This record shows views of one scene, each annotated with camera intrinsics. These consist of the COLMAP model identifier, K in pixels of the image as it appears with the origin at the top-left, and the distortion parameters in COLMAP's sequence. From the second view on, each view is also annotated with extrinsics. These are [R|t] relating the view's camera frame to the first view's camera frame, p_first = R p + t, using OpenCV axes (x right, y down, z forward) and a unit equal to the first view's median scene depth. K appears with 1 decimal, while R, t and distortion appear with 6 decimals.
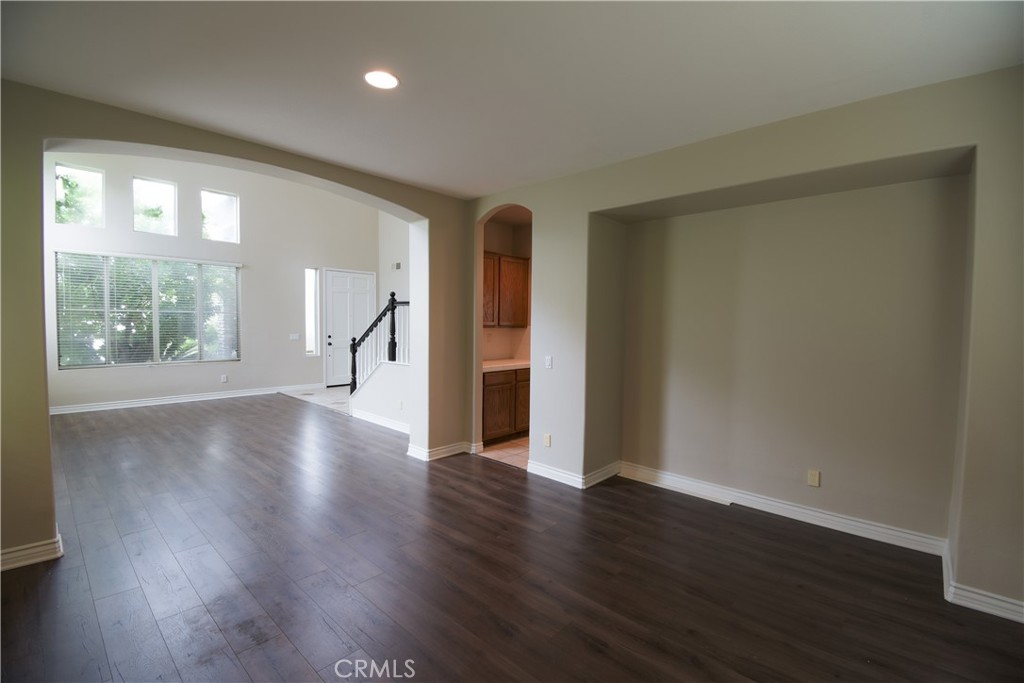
lens RADIAL K [[448.9, 0, 521.7], [0, 448.9, 344.0], [0, 0, 1]] dist [0.023384, -0.026212]
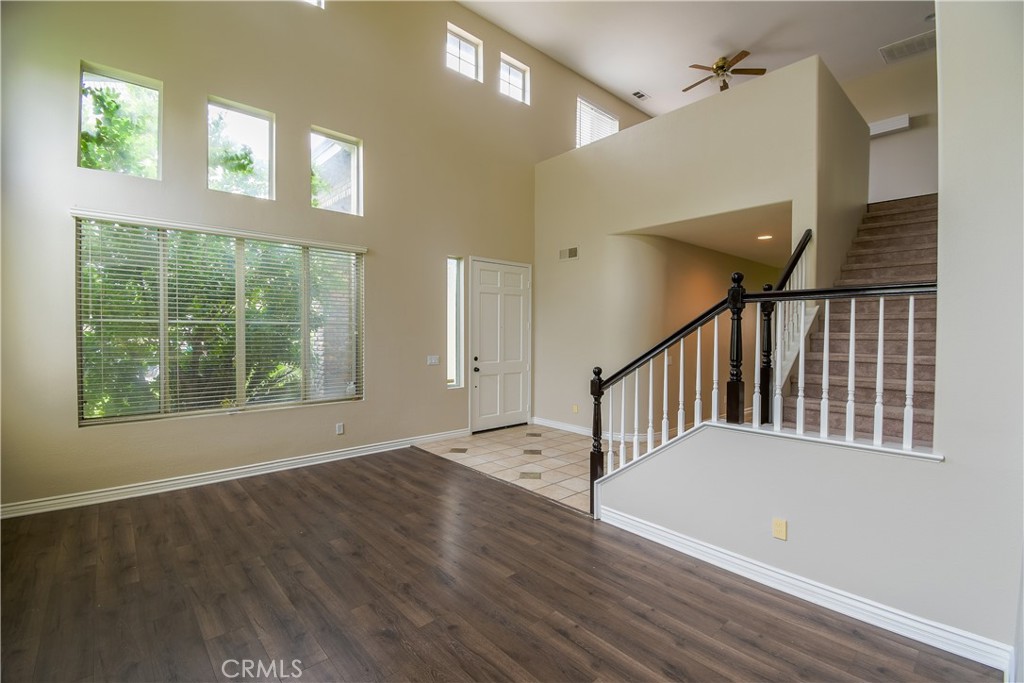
lens RADIAL K [[448.9, 0, 521.7], [0, 448.9, 344.0], [0, 0, 1]] dist [0.023384, -0.026212]
pose [[0.995907, -0.006283, -0.090165, -0.373550], [0.003981, 0.999662, -0.025686, -0.026088], [0.090296, 0.025222, 0.995596, 0.422173]]
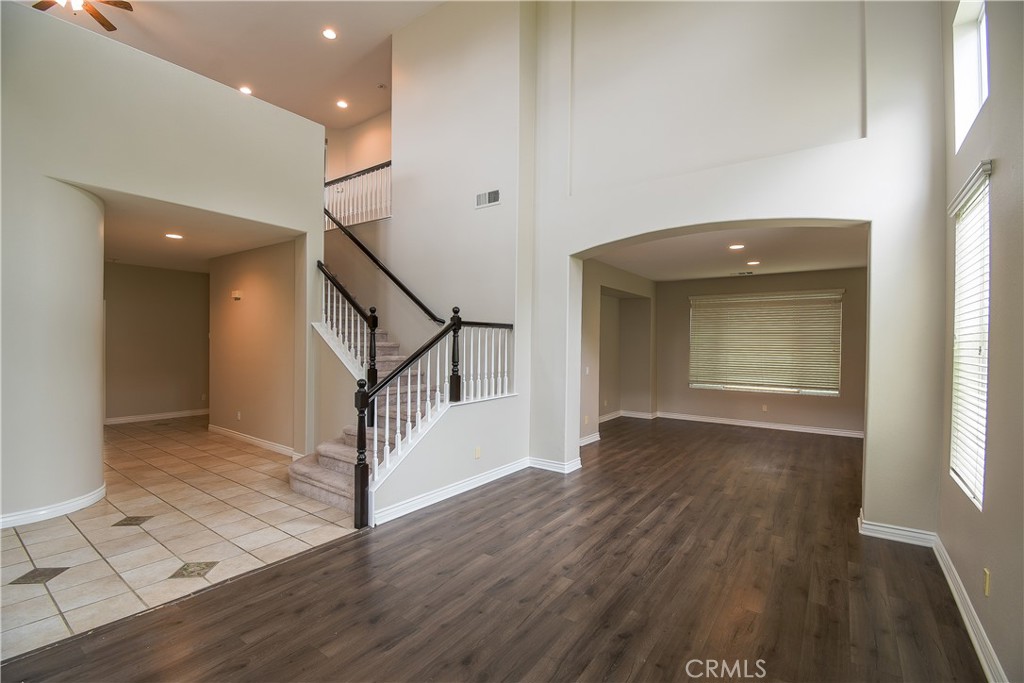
lens RADIAL K [[448.9, 0, 521.7], [0, 448.9, 344.0], [0, 0, 1]] dist [0.023384, -0.026212]
pose [[-0.128134, -0.016960, 0.991612, -0.827202], [0.035183, 0.999147, 0.021636, -0.054348], [-0.991133, 0.037660, -0.127428, 0.795627]]
